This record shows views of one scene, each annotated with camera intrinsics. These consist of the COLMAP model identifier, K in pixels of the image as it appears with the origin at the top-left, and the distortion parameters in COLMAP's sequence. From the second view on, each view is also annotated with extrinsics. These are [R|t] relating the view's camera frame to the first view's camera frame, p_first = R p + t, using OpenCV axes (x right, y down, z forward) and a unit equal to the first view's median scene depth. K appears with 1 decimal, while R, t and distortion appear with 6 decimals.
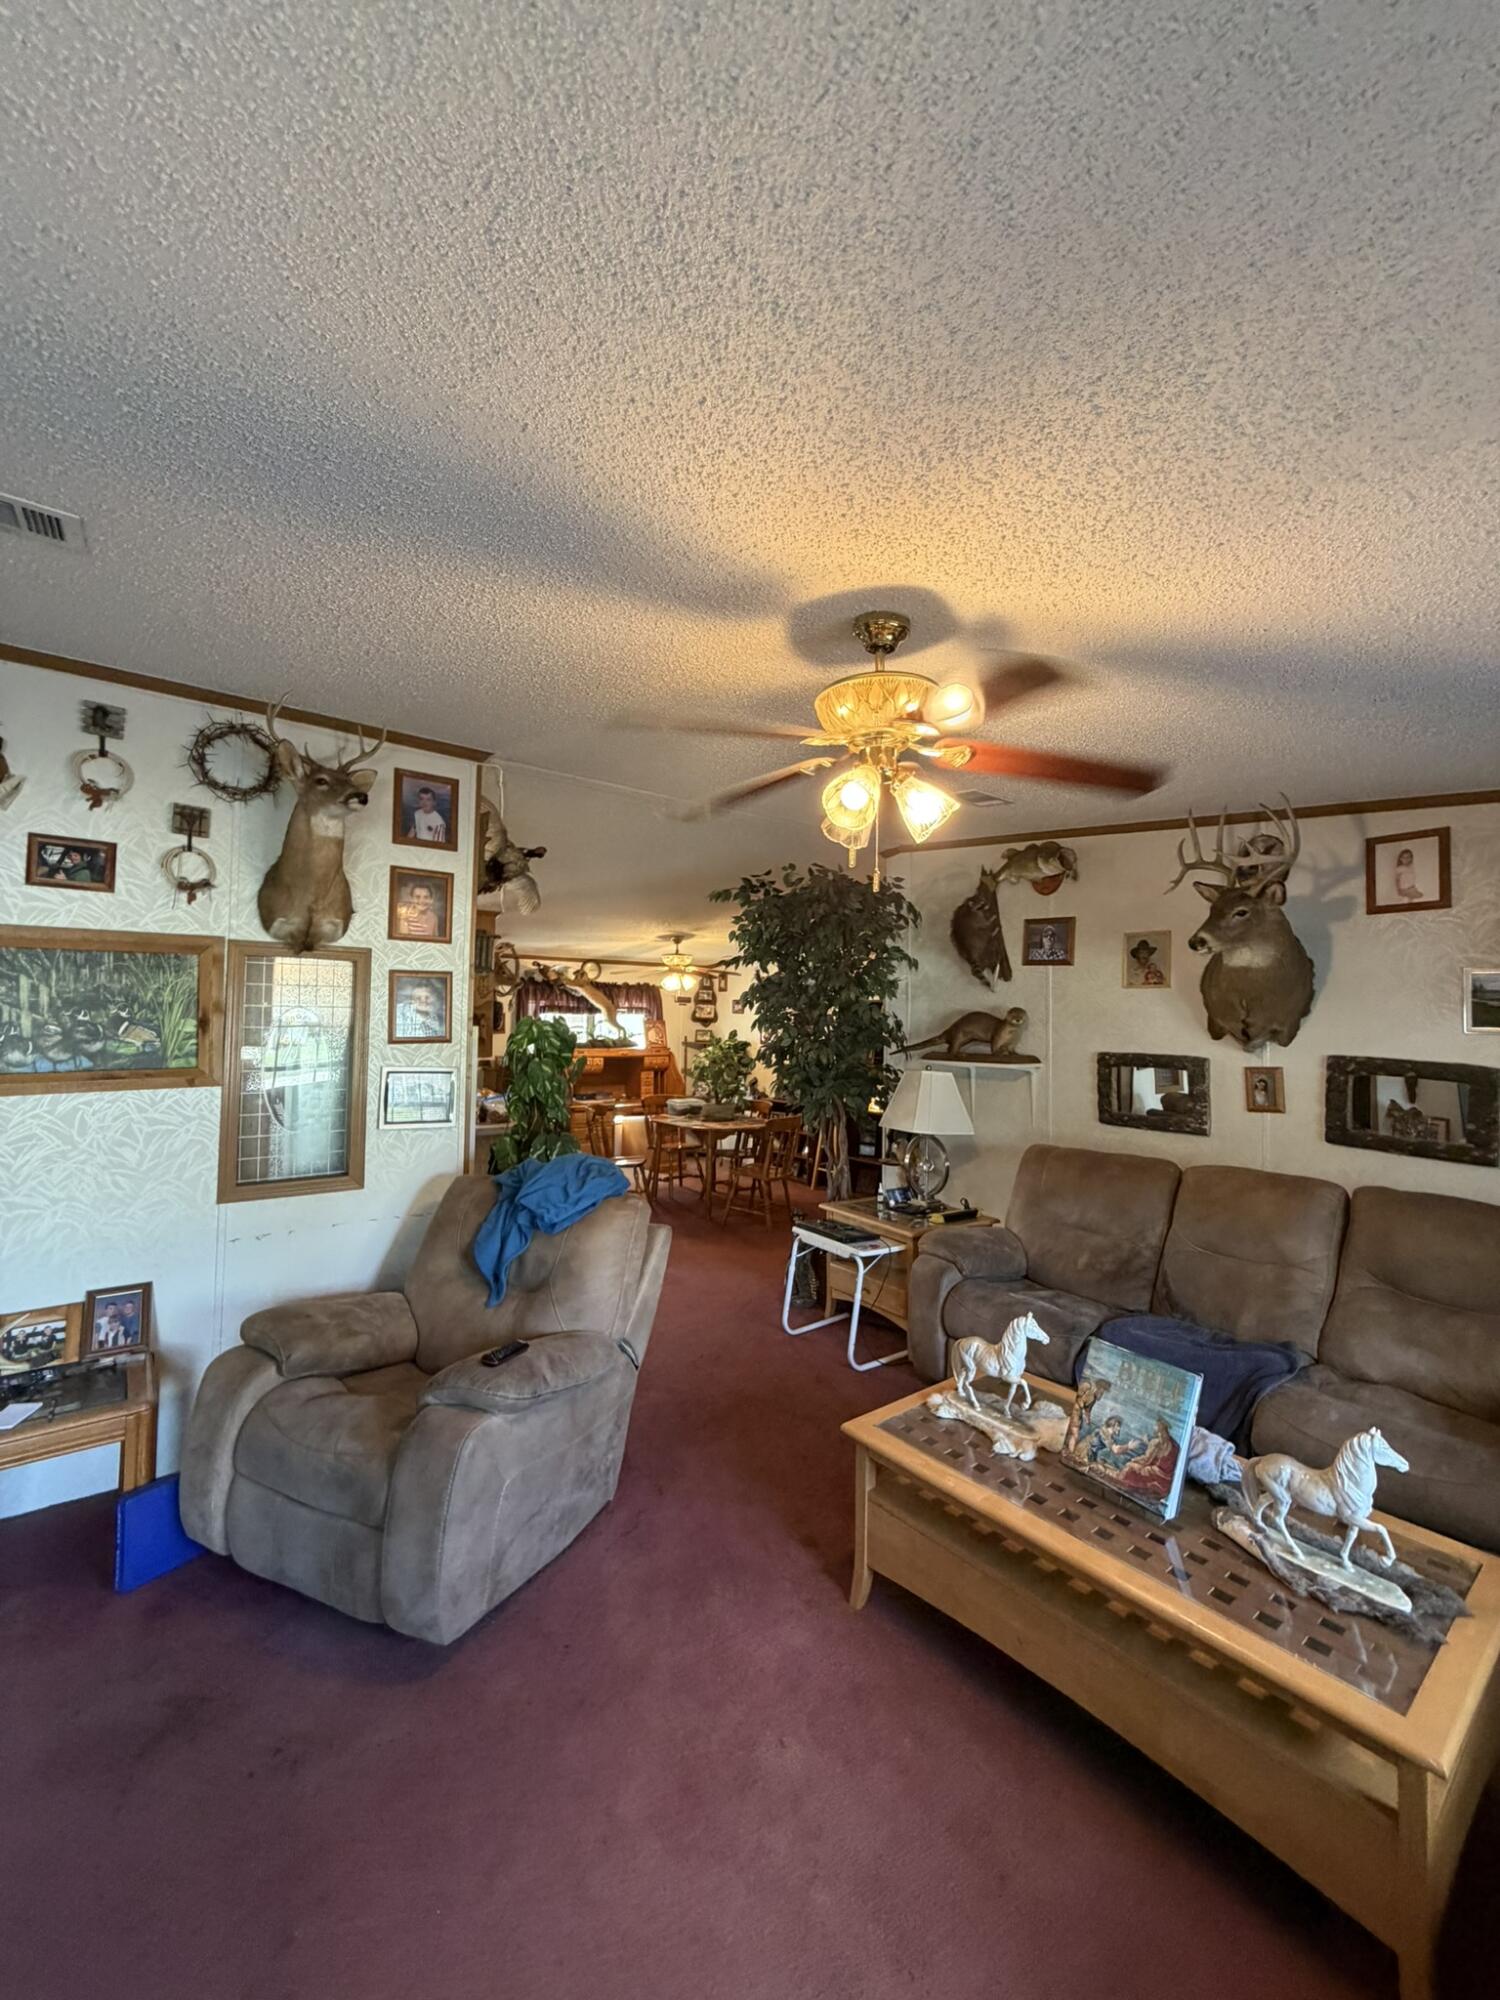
lens RADIAL K [[796.0, 0, 750.2], [0, 796.0, 992.5], [0, 0, 1]] dist [0.001401, 0.000431]
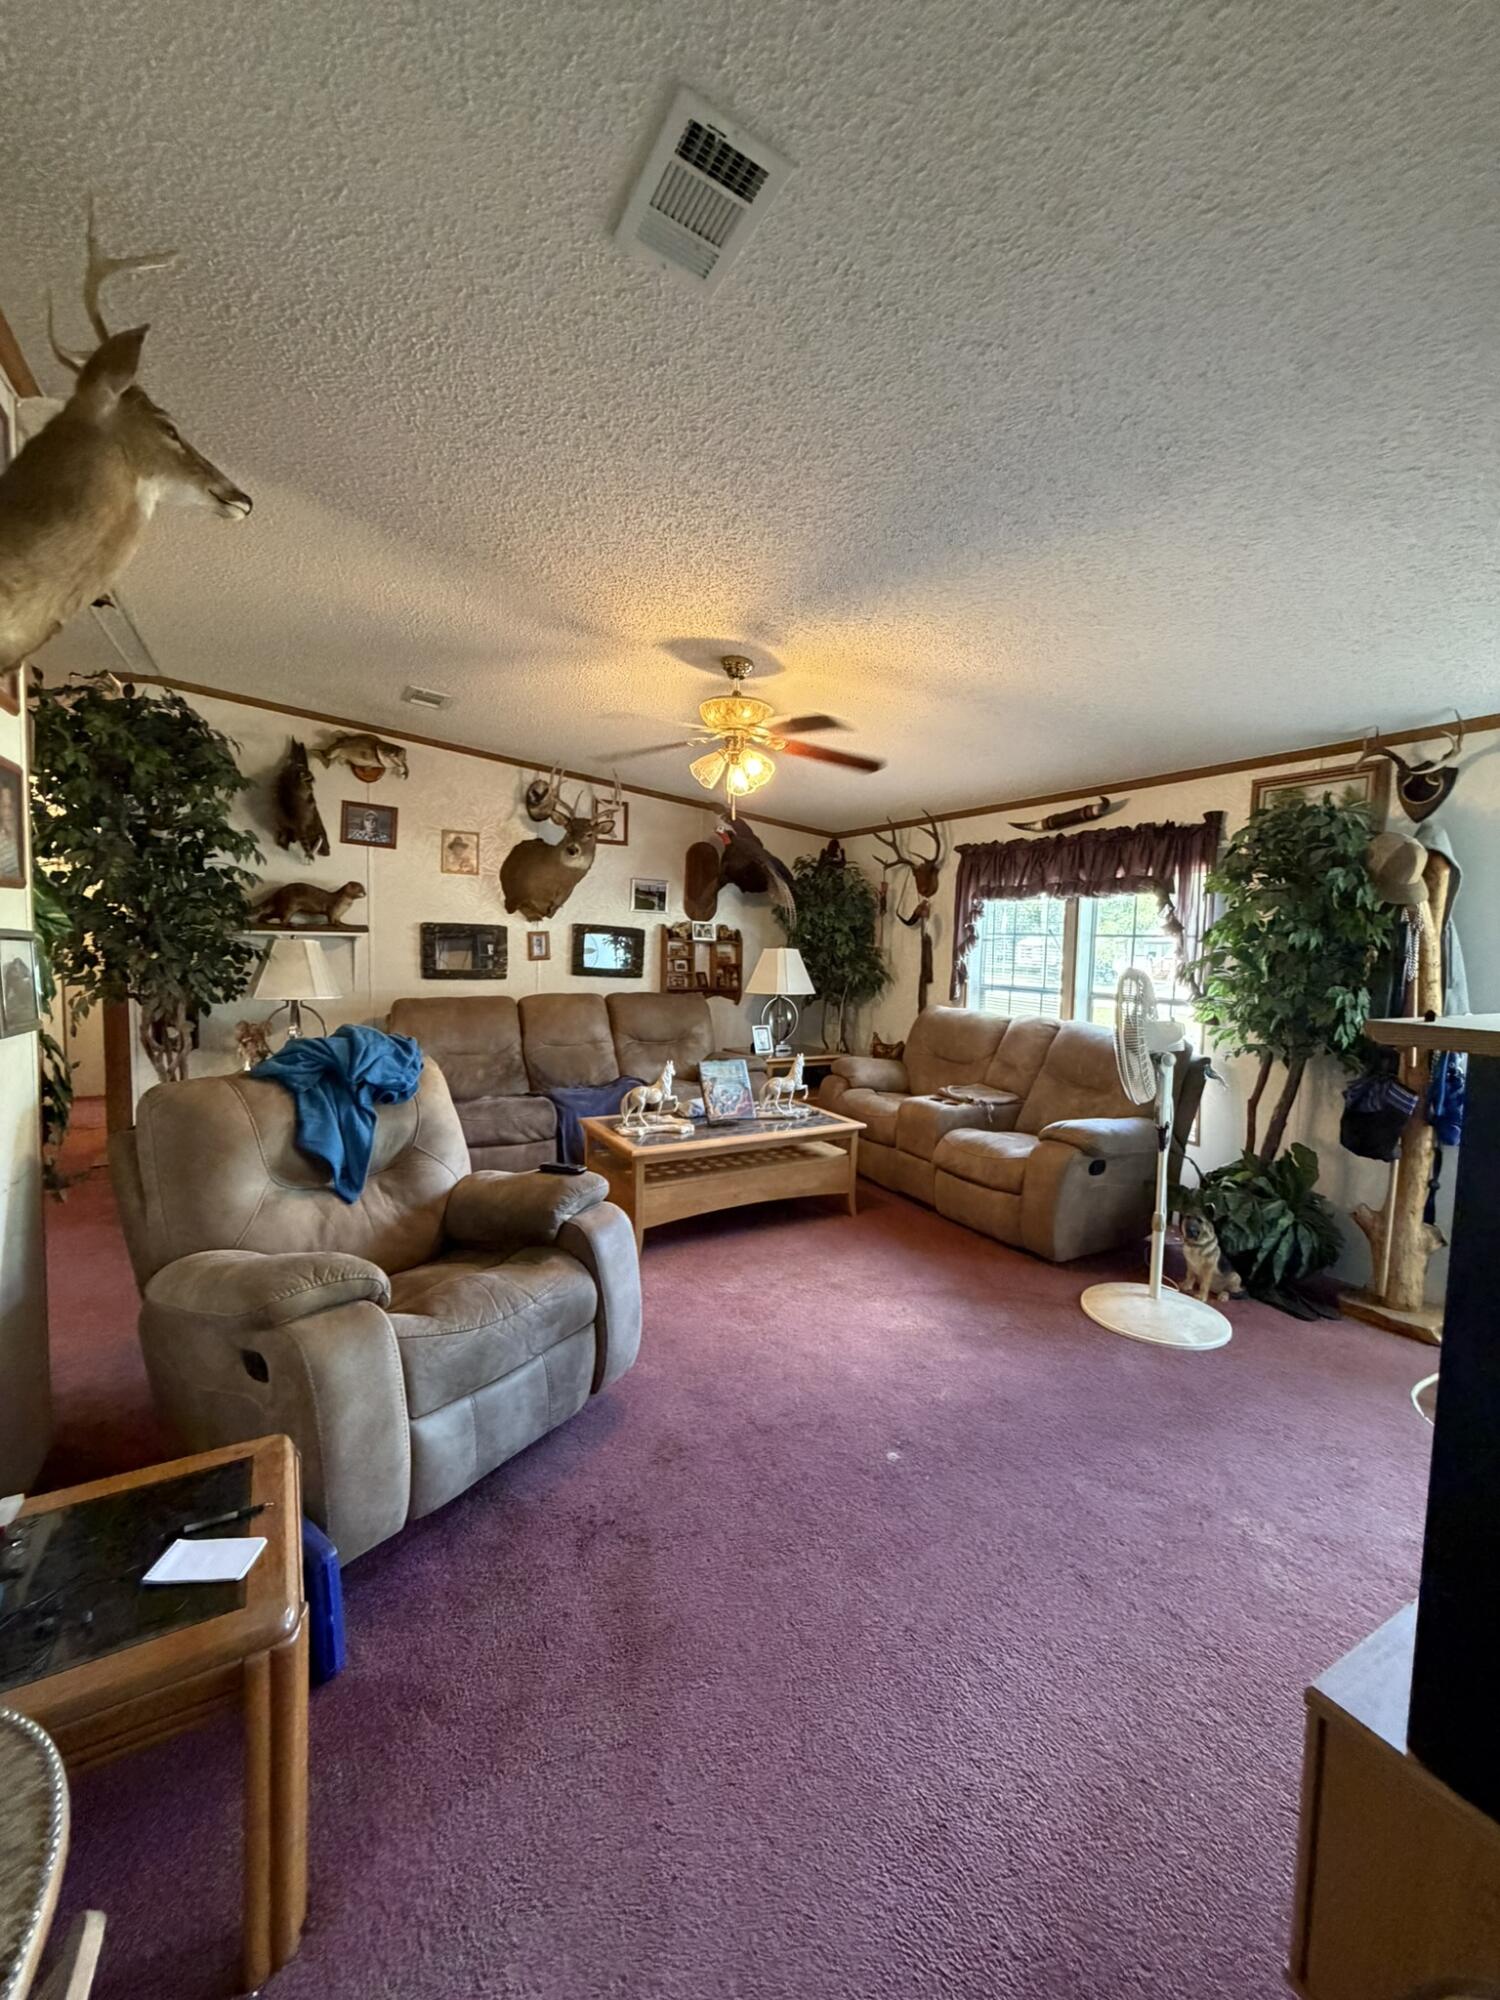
lens RADIAL K [[796.0, 0, 750.2], [0, 796.0, 992.5], [0, 0, 1]] dist [0.001401, 0.000431]
pose [[0.138319, -0.075646, 0.987495, -0.853747], [-0.060038, 0.994605, 0.084600, 0.055656], [-0.988566, -0.070989, 0.133031, 0.371664]]
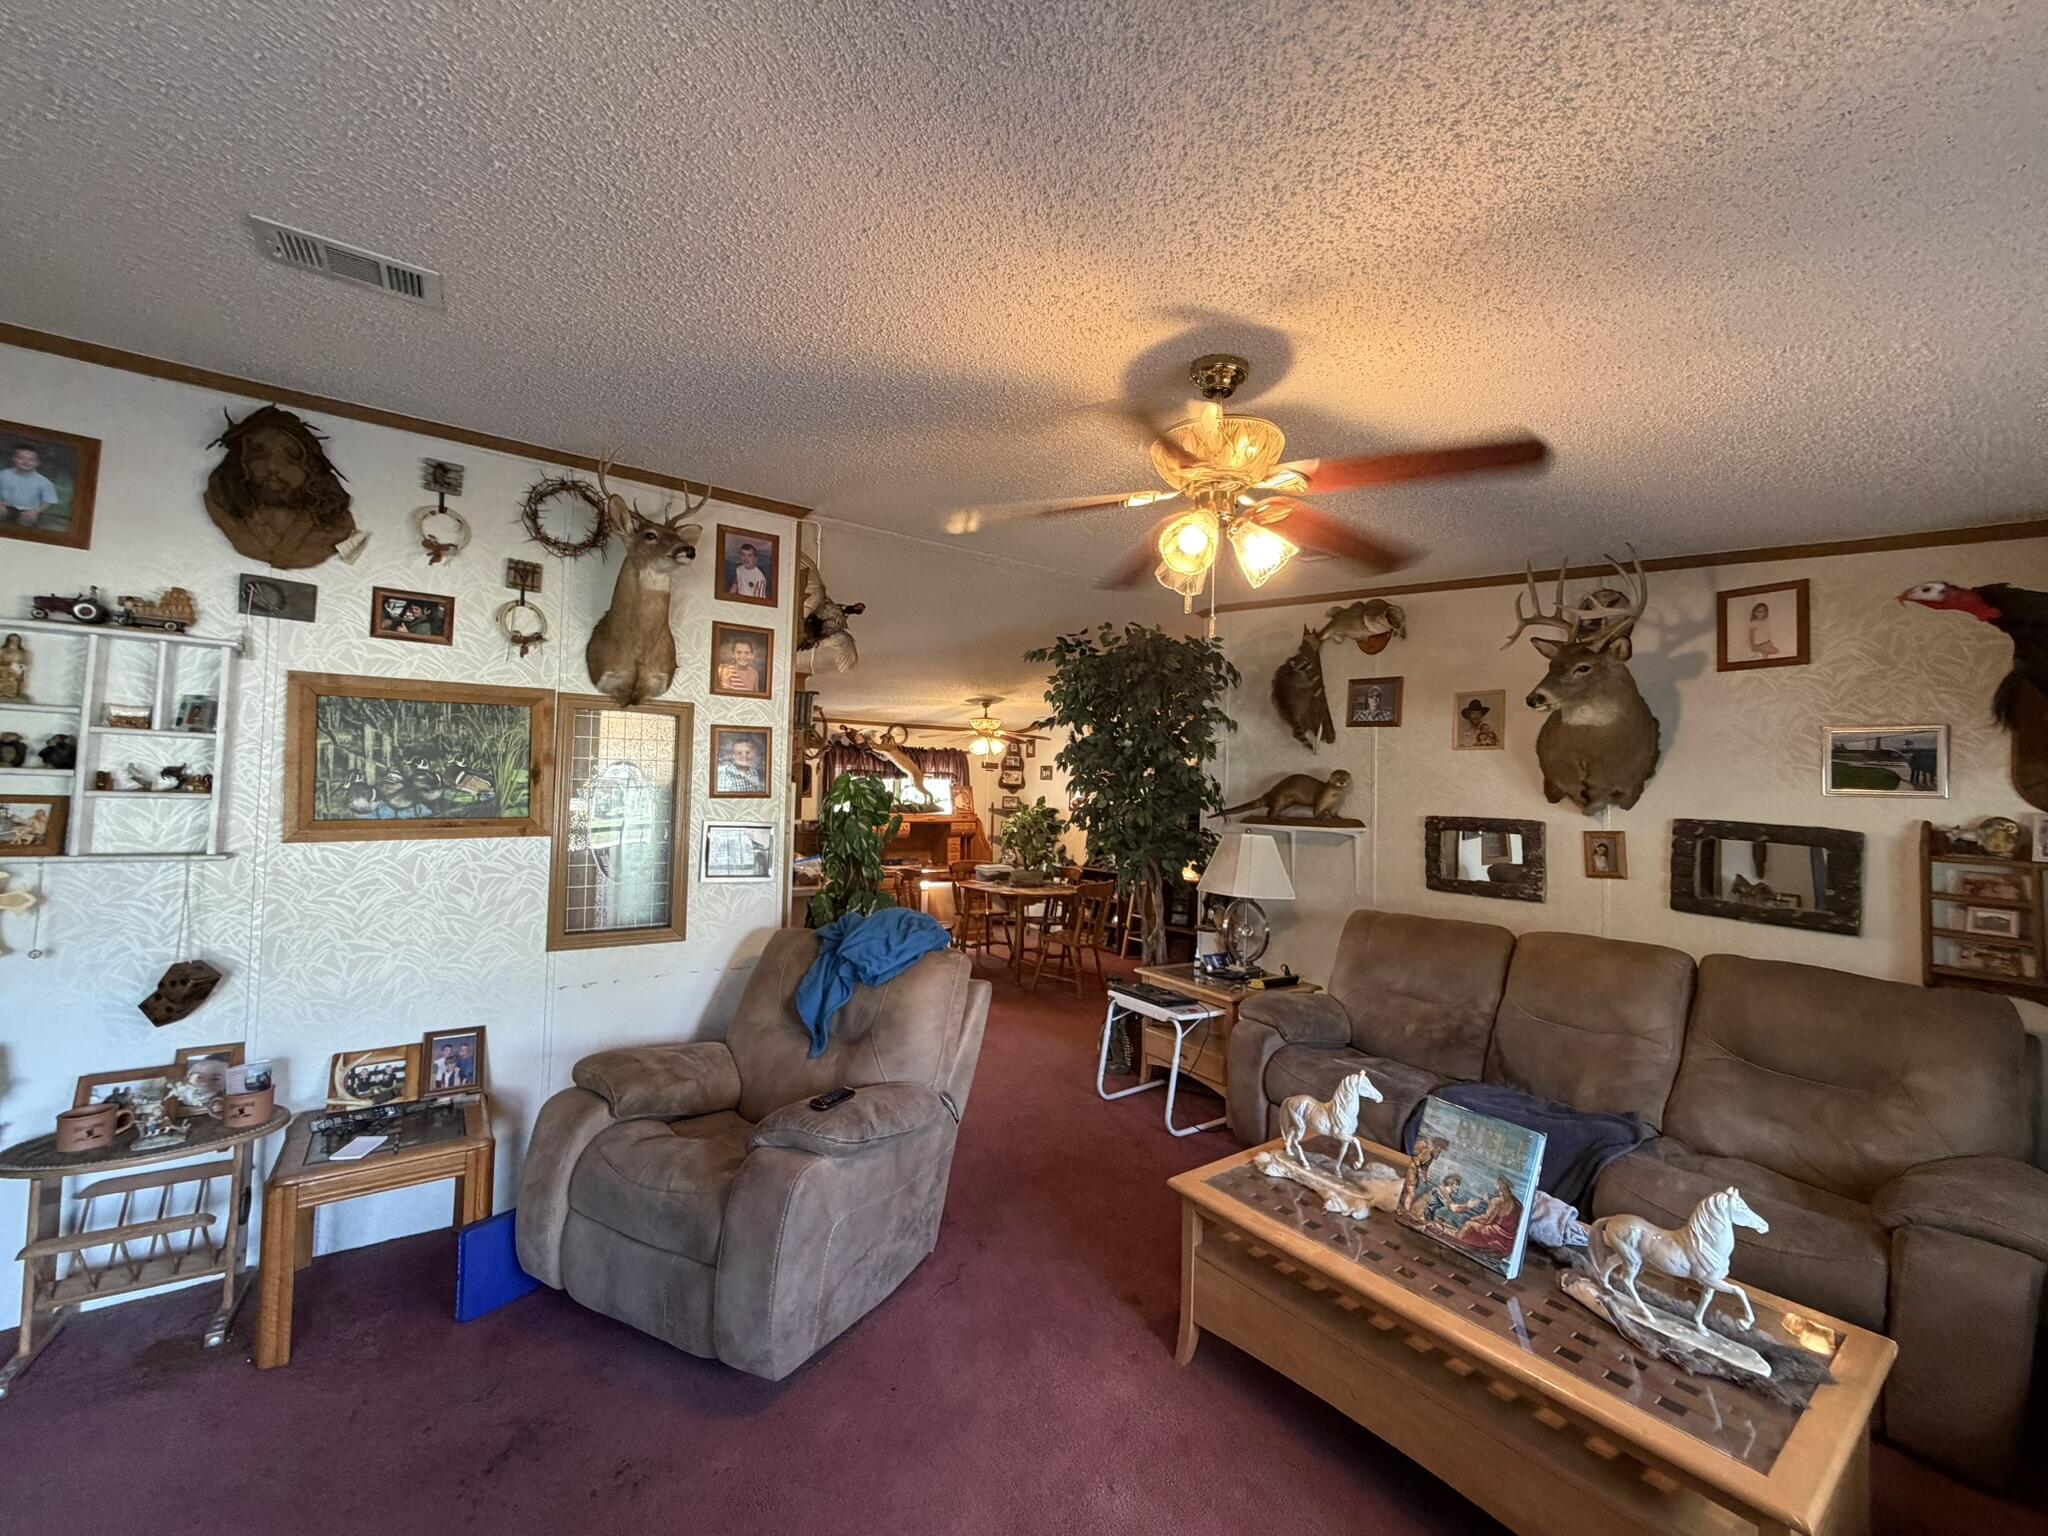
lens RADIAL K [[815.1, 0, 1016.7], [0, 815.1, 763.9], [0, 0, 1]] dist [0.001401, 0.000431]
pose [[0.999037, 0.007384, -0.043241, -0.021321], [-0.007366, 0.999973, 0.000565, 0.017087], [0.043244, -0.000246, 0.999065, -0.013331]]
